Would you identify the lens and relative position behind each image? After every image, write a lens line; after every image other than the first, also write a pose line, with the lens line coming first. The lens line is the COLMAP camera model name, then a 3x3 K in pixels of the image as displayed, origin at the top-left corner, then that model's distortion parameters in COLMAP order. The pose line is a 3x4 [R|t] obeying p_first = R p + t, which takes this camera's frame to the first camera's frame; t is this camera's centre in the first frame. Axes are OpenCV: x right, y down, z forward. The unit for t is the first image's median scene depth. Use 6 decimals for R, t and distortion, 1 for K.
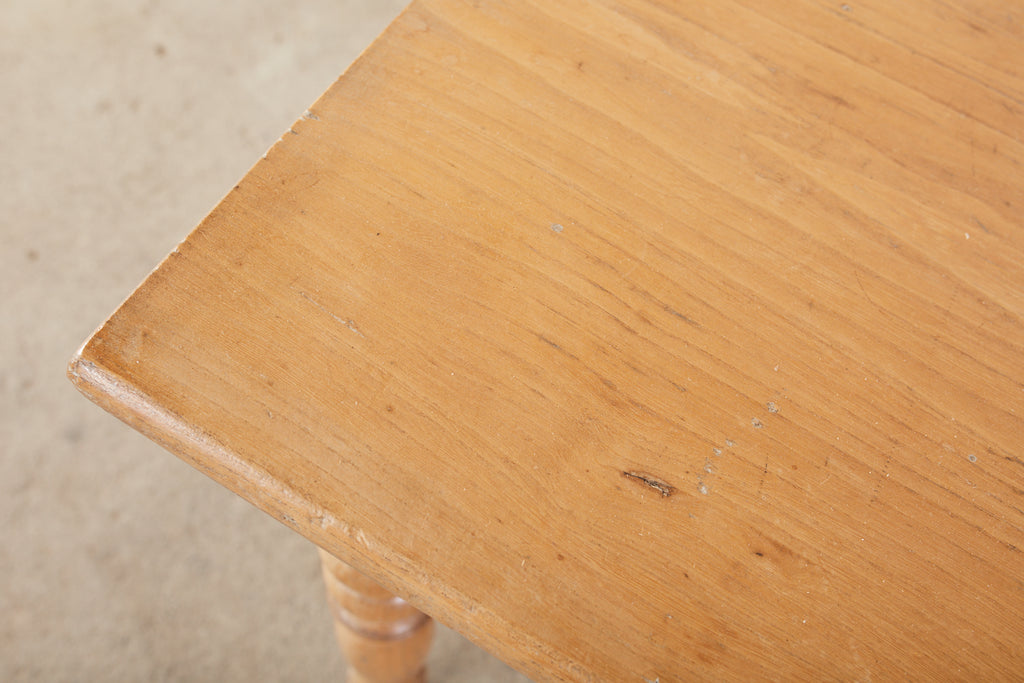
lens RADIAL K [[997.2, 0, 501.5], [0, 997.2, 340.7], [0, 0, 1]] dist [-0.036700, 0.000000]
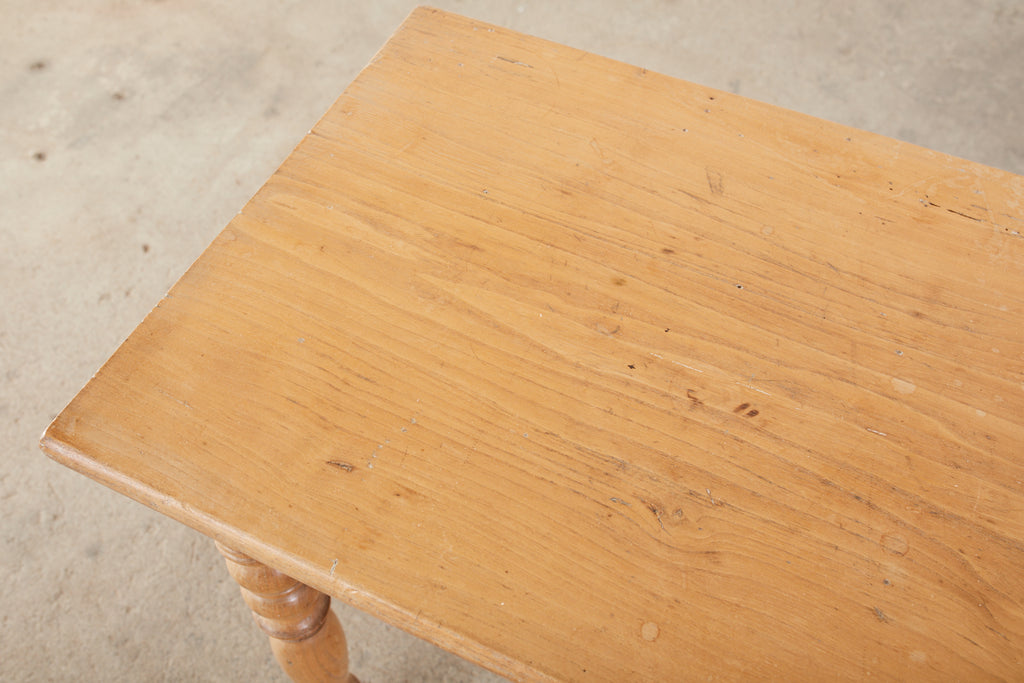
lens RADIAL K [[997.2, 0, 514.8], [0, 997.2, 349.8], [0, 0, 1]] dist [-0.036700, 0.000000]
pose [[0.991985, -0.124053, -0.024029, 0.497084], [0.120142, 0.984882, -0.124791, 0.182646], [0.039147, 0.120904, 0.991892, -0.807642]]
